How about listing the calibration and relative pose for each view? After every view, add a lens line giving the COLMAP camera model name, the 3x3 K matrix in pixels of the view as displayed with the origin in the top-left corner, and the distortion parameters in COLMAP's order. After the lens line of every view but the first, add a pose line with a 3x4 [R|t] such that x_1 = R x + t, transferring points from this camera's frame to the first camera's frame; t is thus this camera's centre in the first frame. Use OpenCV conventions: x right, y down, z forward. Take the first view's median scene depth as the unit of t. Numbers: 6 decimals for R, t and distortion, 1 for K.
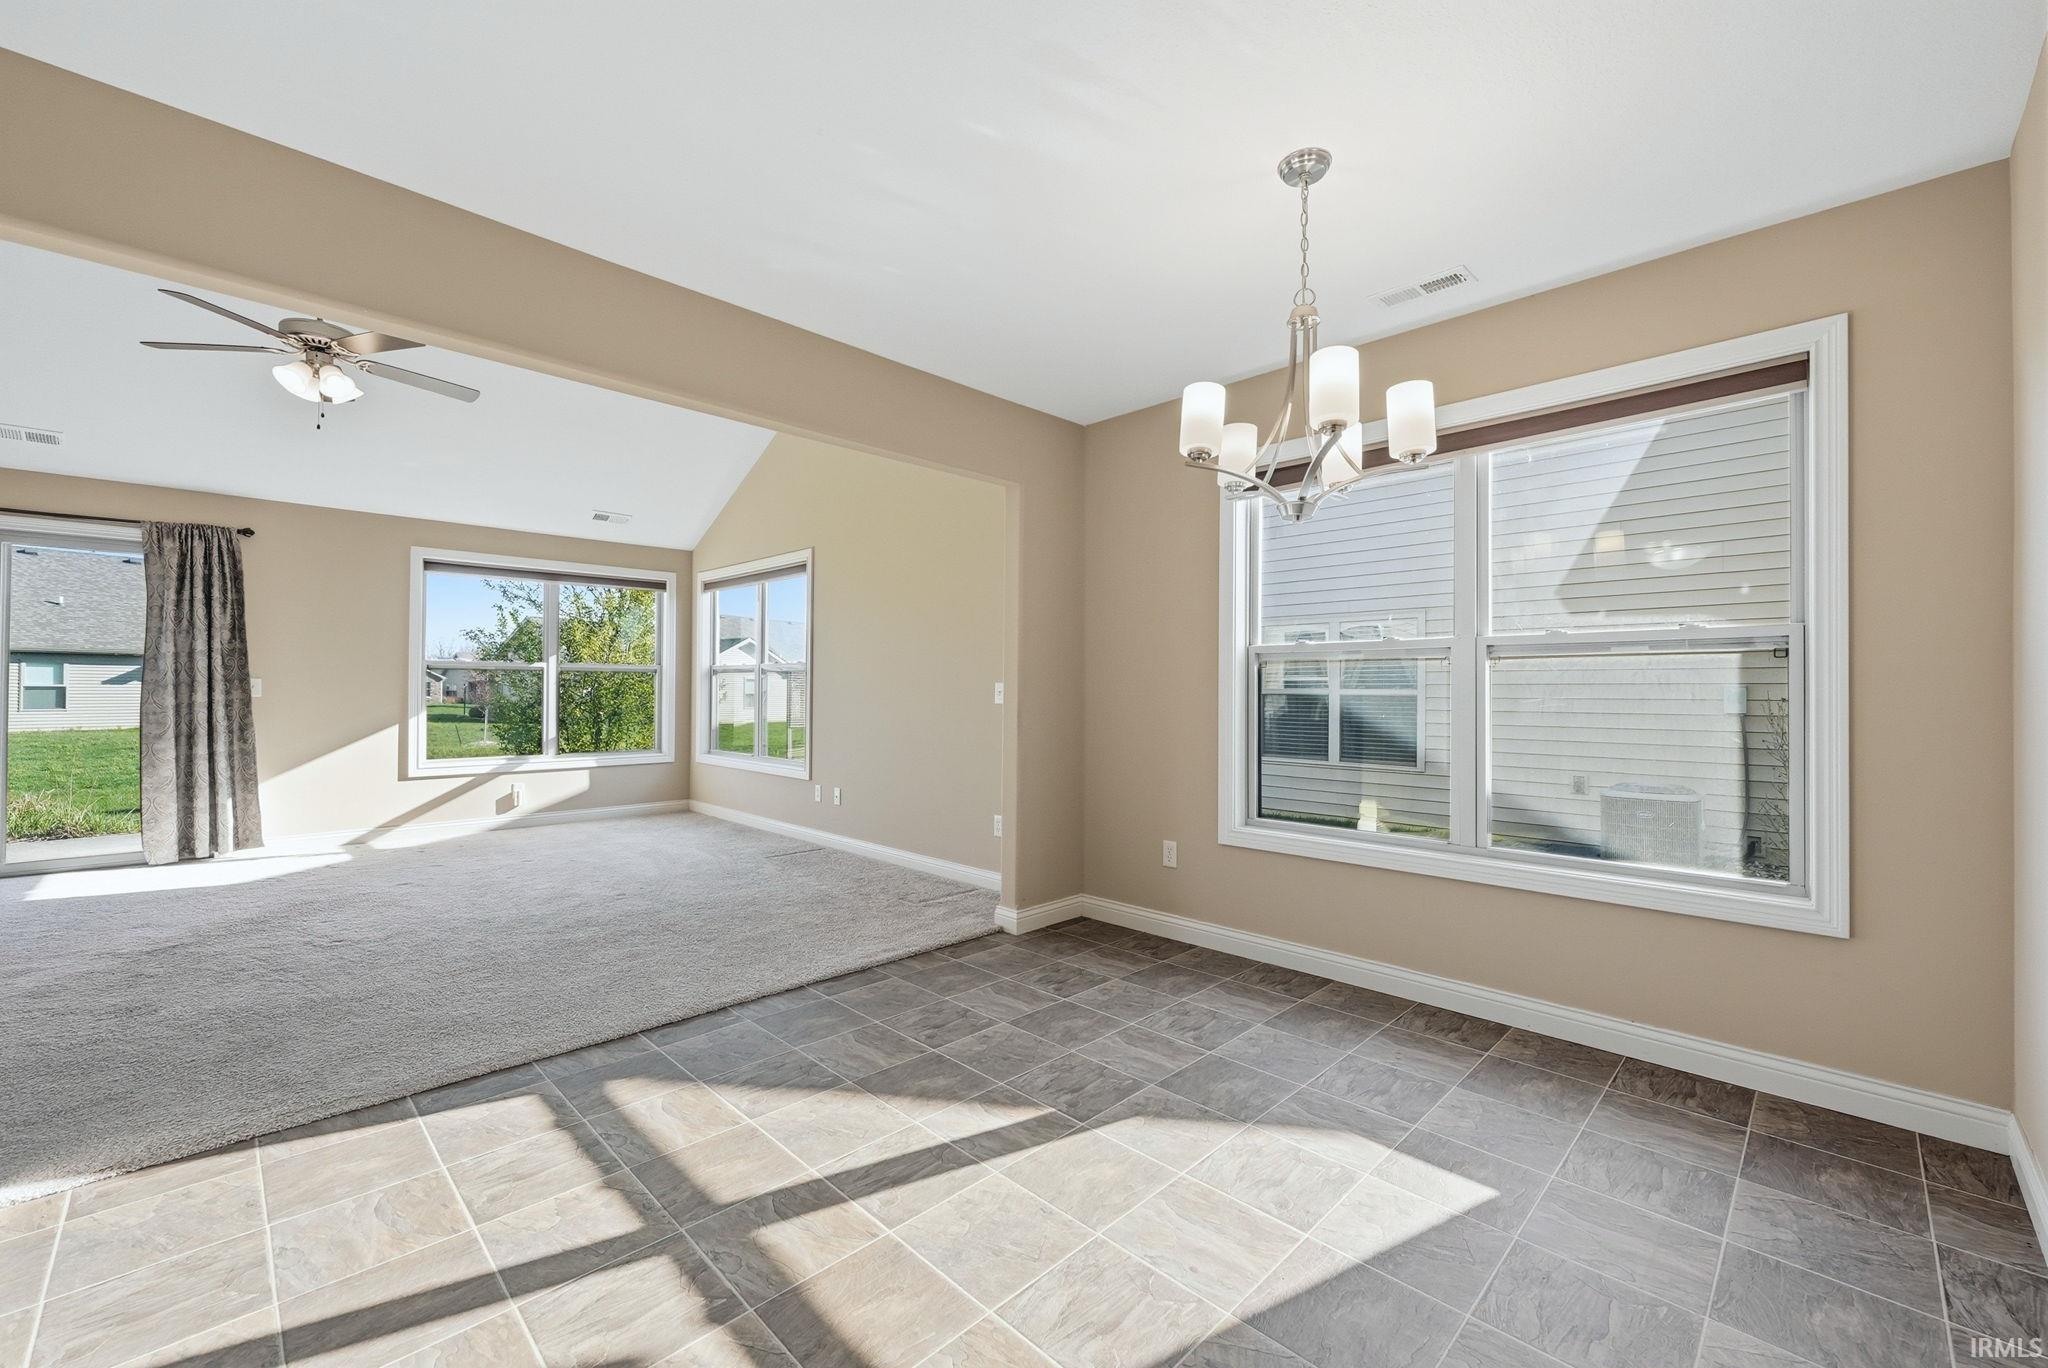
lens RADIAL K [[818.1, 0, 1024.5], [0, 818.1, 684.5], [0, 0, 1]] dist [-0.000964, -0.000216]
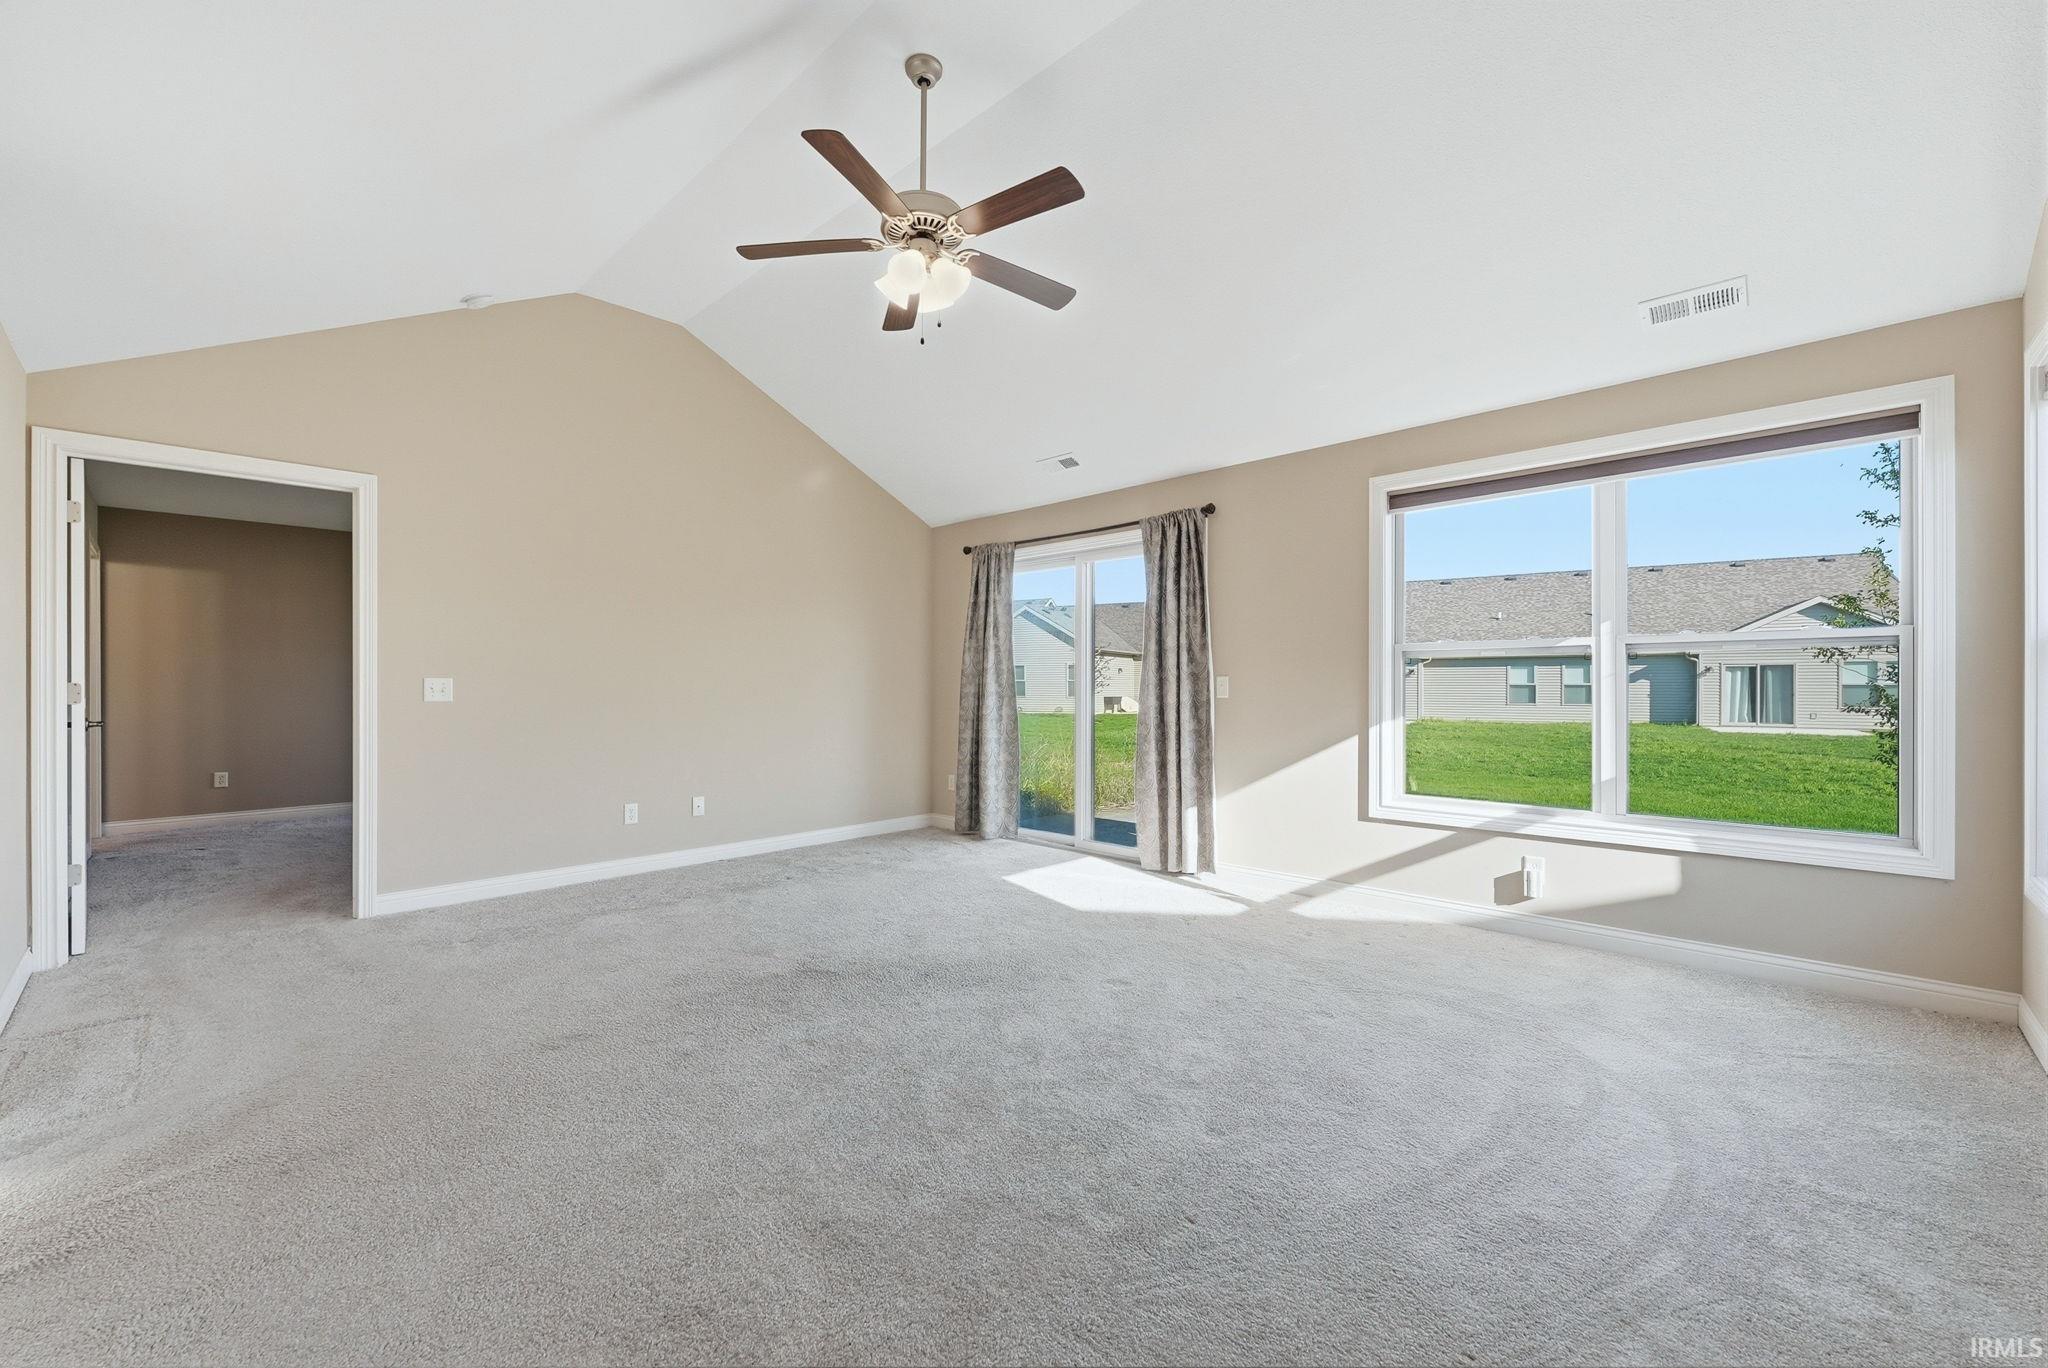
lens RADIAL K [[818.1, 0, 1024.5], [0, 818.1, 684.5], [0, 0, 1]] dist [-0.000964, -0.000216]
pose [[0.010550, -0.007462, -0.999917, -0.116246], [0.011647, 0.999905, -0.007339, 0.007277], [0.999877, -0.011568, 0.010636, 1.137040]]
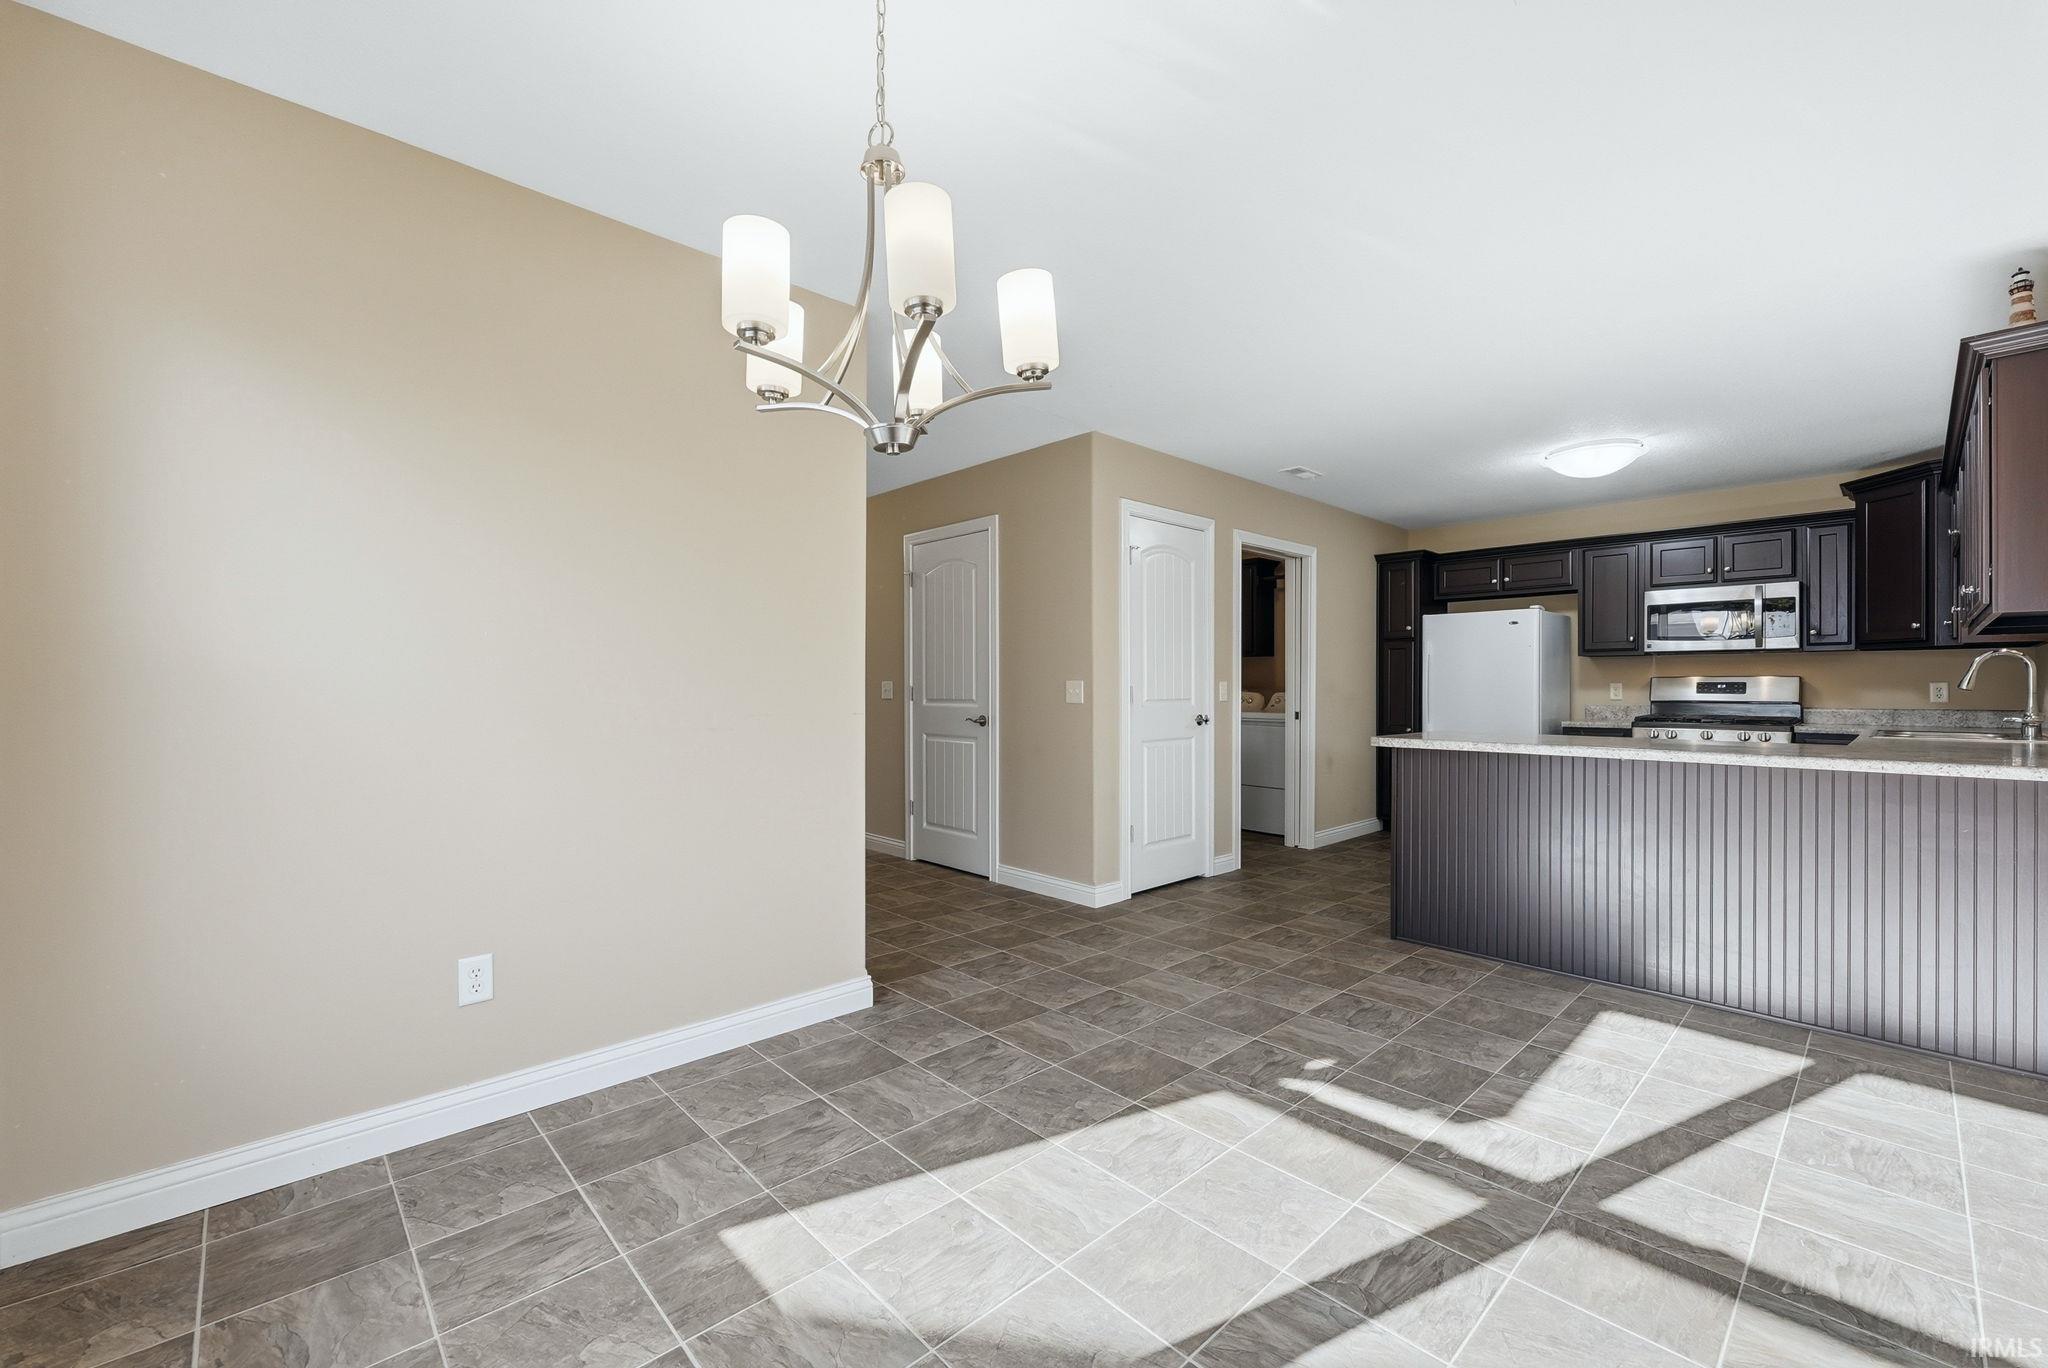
lens RADIAL K [[837.2, 0, 1020.8], [0, 837.2, 688.2], [0, 0, 1]] dist [0.000016, -0.000074]
pose [[-0.999298, -0.009406, 0.036251, 0.107445], [-0.009739, 0.999912, -0.009039, 0.007794], [-0.036163, -0.009385, -0.999302, 0.974411]]
